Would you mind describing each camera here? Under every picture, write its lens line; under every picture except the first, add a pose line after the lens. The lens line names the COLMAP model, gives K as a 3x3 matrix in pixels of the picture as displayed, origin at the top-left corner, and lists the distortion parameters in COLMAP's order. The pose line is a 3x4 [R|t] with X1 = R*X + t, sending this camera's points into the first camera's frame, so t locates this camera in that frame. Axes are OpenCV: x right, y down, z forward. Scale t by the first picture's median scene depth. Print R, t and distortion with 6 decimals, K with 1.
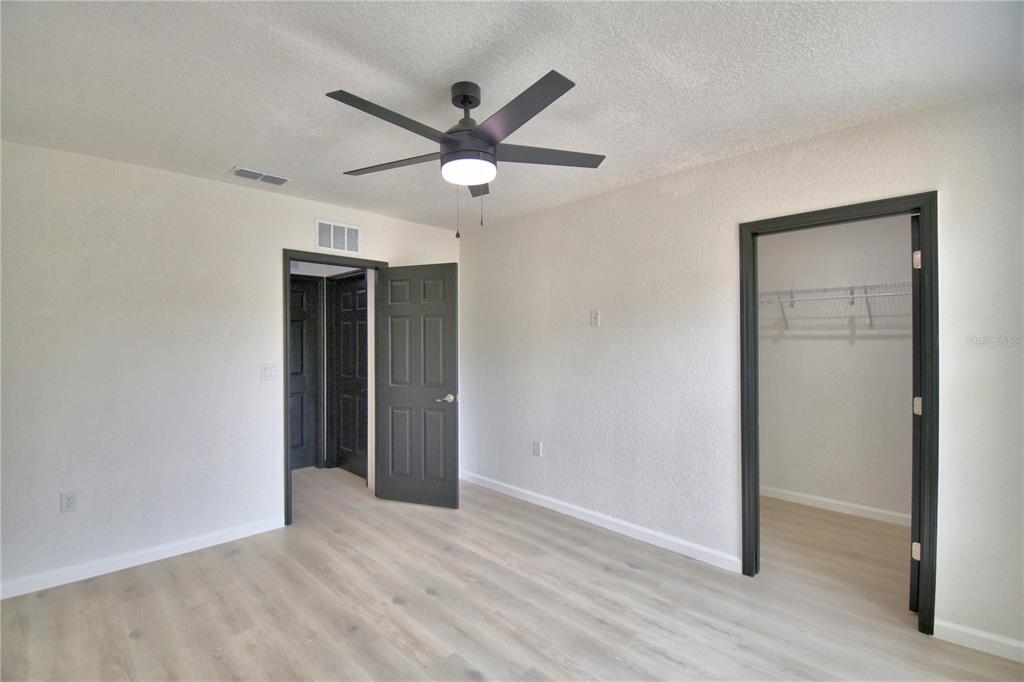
lens RADIAL K [[447.8, 0, 506.4], [0, 447.8, 339.8], [0, 0, 1]] dist [0.021562, -0.026157]
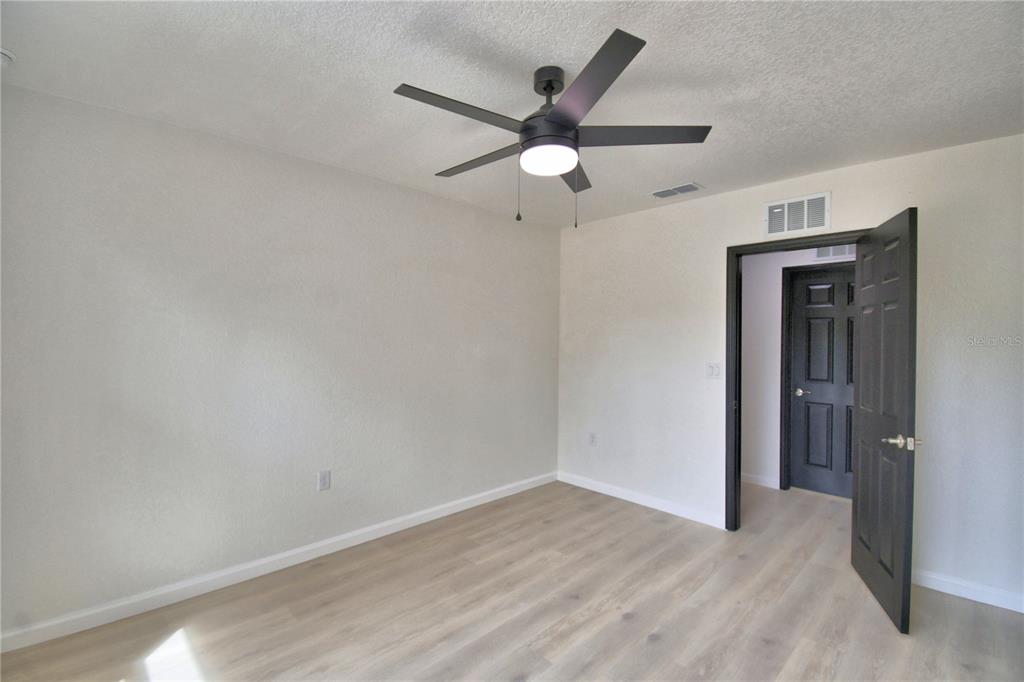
lens RADIAL K [[447.8, 0, 506.4], [0, 447.8, 339.8], [0, 0, 1]] dist [0.021562, -0.026157]
pose [[0.010339, 0.004957, -0.999934, 0.633383], [-0.009130, 0.999947, 0.004862, -0.000296], [0.999905, 0.009079, 0.010384, 0.666847]]
